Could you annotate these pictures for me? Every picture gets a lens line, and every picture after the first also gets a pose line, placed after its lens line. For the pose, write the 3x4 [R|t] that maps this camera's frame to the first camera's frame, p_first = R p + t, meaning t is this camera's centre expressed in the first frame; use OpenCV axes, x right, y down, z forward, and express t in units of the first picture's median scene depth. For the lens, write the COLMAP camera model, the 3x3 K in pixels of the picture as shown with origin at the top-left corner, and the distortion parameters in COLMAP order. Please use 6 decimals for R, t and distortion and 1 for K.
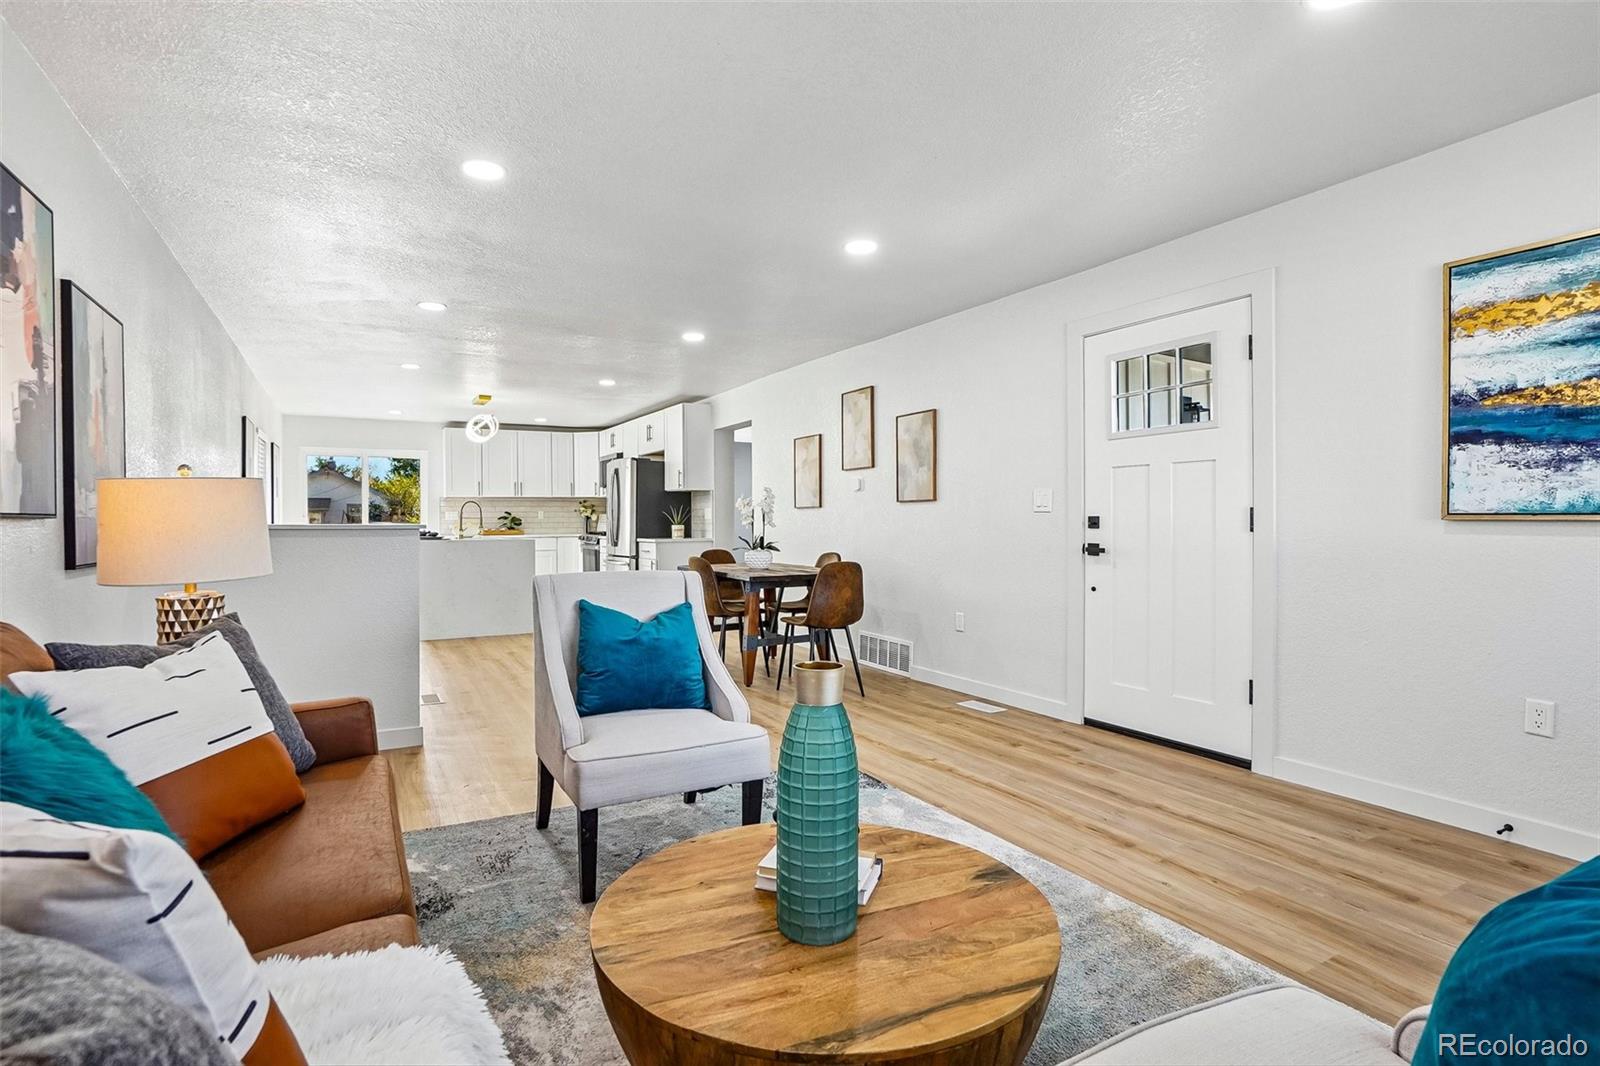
lens RADIAL K [[791.1, 0, 789.7], [0, 791.1, 523.2], [0, 0, 1]] dist [-0.027722, 0.001602]
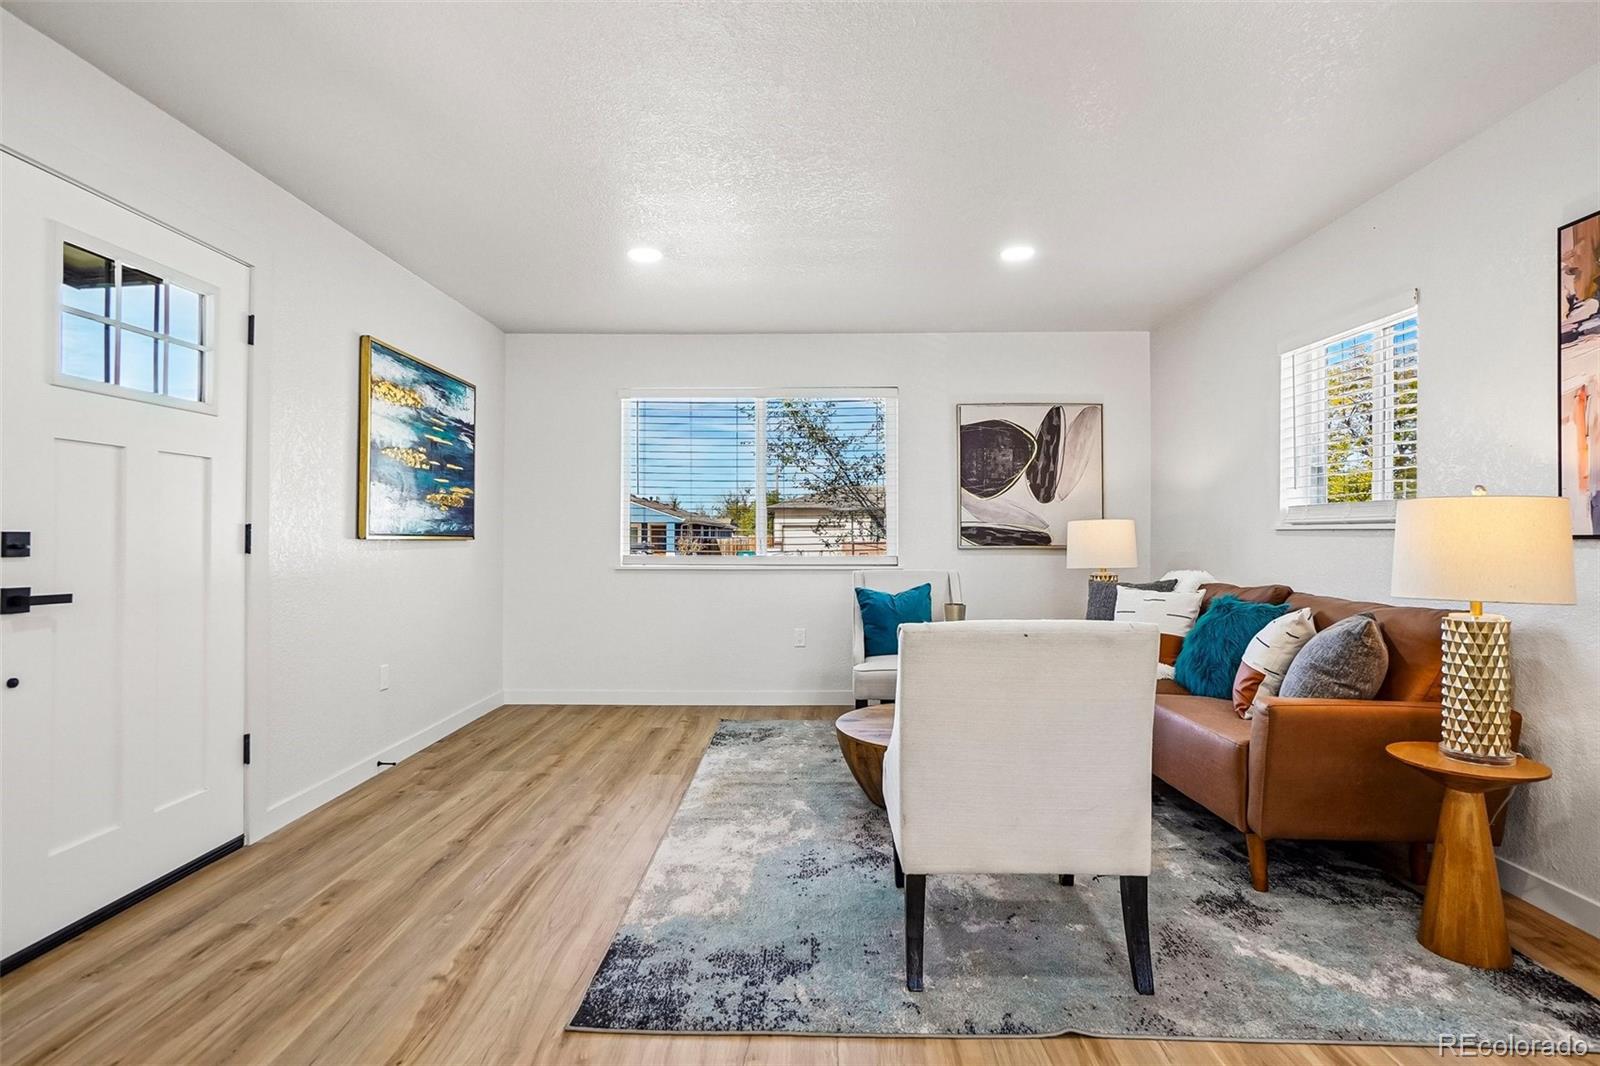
lens RADIAL K [[812.5, 0, 800.0], [0, 812.5, 533.0], [0, 0, 1]] dist [-0.015254, 0.000034]
pose [[-0.866234, 0.004238, 0.499621, -0.129040], [0.001247, 0.999979, -0.006320, -0.001730], [-0.499638, -0.004852, -0.866221, 0.558654]]
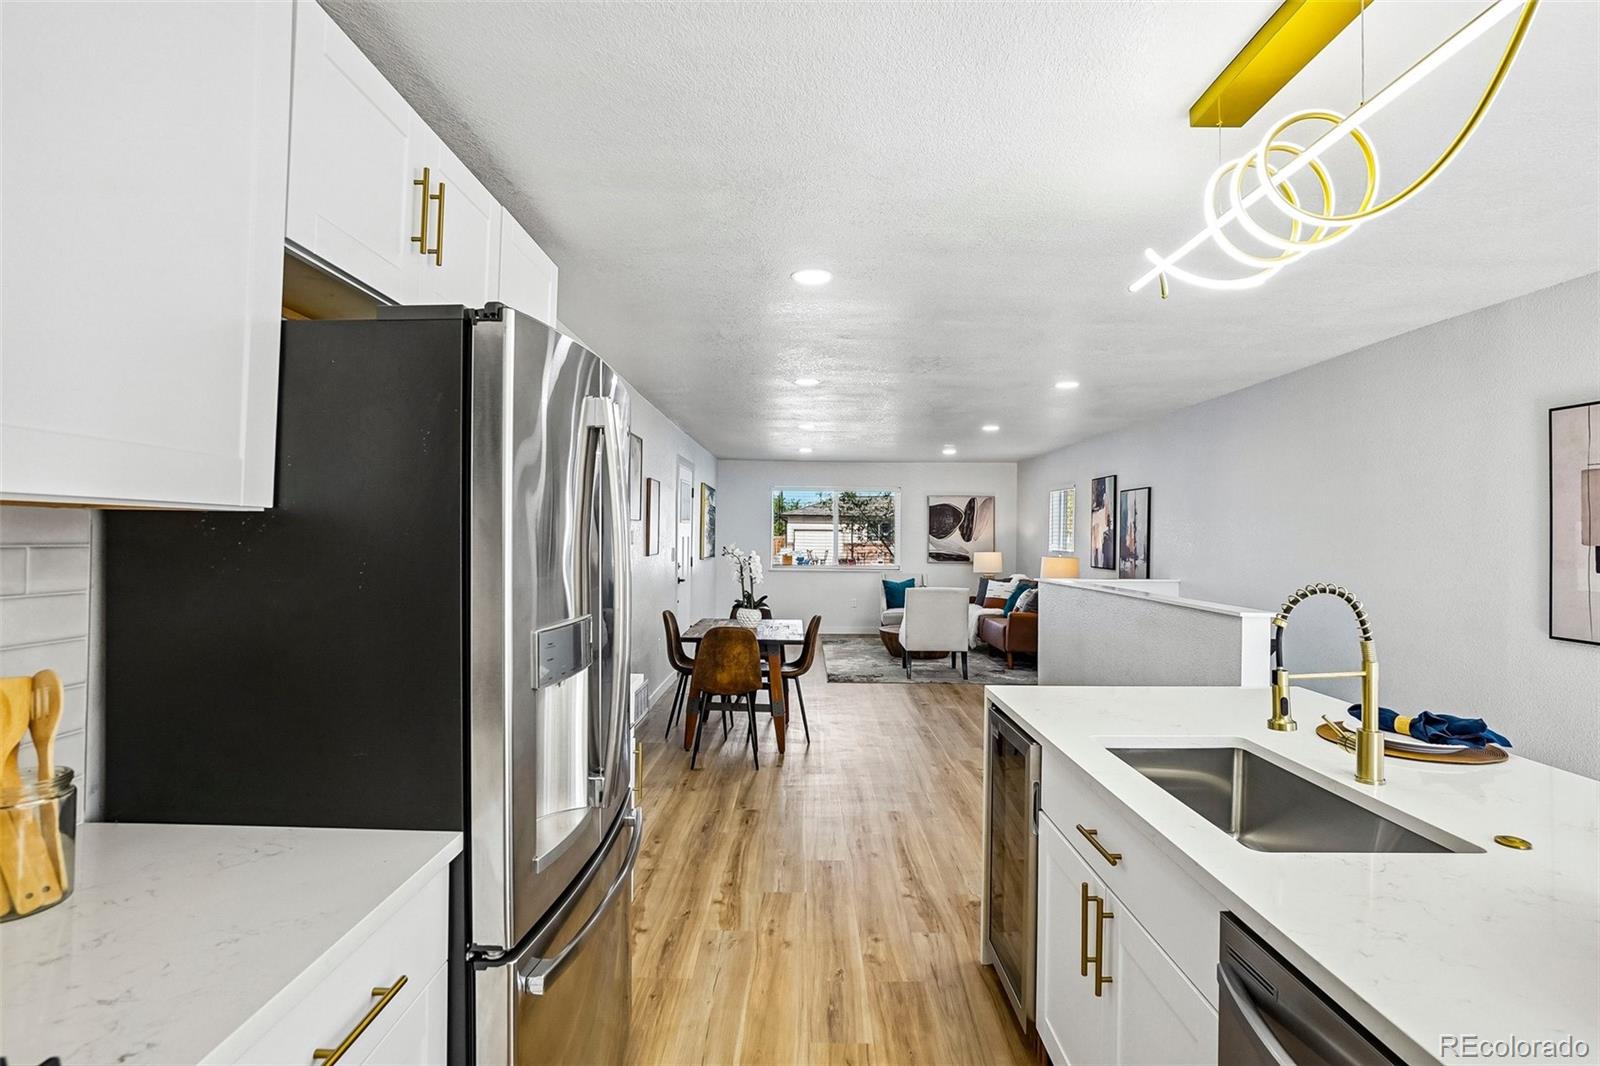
lens RADIAL K [[791.1, 0, 789.7], [0, 791.1, 523.2], [0, 0, 1]] dist [-0.027722, 0.001602]
pose [[-0.865709, -0.000357, 0.500548, -0.377704], [-0.007877, 0.999886, -0.012911, -0.039209], [-0.500486, -0.015120, -0.865613, 1.200761]]
